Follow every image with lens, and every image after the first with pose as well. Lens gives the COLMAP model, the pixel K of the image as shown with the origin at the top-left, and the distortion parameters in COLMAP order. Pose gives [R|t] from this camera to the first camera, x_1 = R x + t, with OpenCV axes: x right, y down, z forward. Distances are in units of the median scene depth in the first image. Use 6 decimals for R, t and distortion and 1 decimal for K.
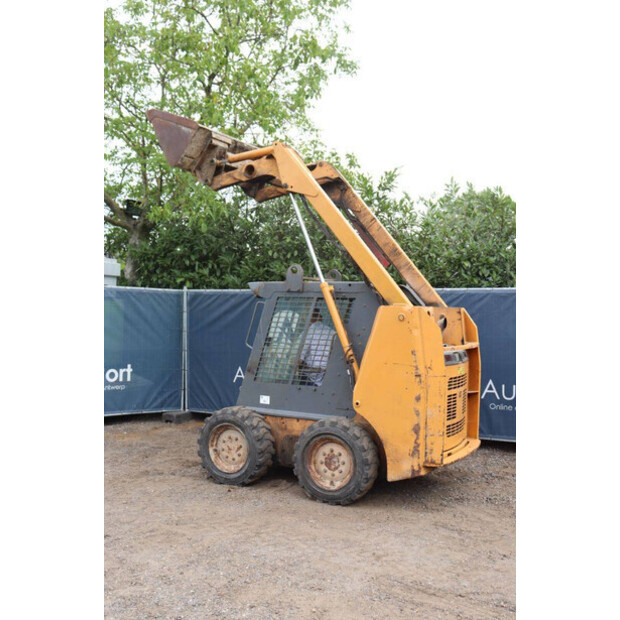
lens RADIAL K [[658.4, 0, 310.0], [0, 658.4, 310.0], [0, 0, 1]] dist [-0.093699, 0.243661]
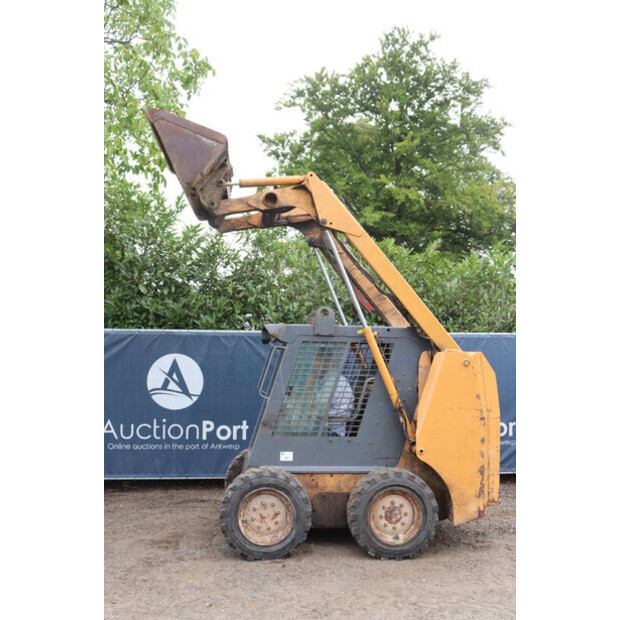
lens RADIAL K [[658.4, 0, 310.0], [0, 658.4, 310.0], [0, 0, 1]] dist [-0.093699, 0.243661]
pose [[0.831215, 0.033258, 0.554956, -0.581899], [-0.001238, 0.998317, -0.057974, -0.010554], [-0.555950, 0.047501, 0.829857, 0.251770]]
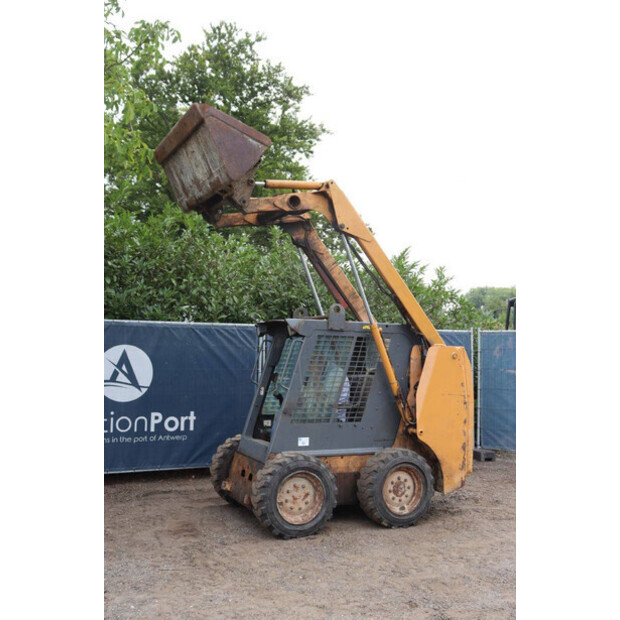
lens RADIAL K [[658.4, 0, 310.0], [0, 658.4, 310.0], [0, 0, 1]] dist [-0.093699, 0.243661]
pose [[0.594267, 0.046370, 0.802930, -0.903849], [-0.013513, 0.998771, -0.047679, -0.010738], [-0.804154, 0.017484, 0.594164, 0.449418]]
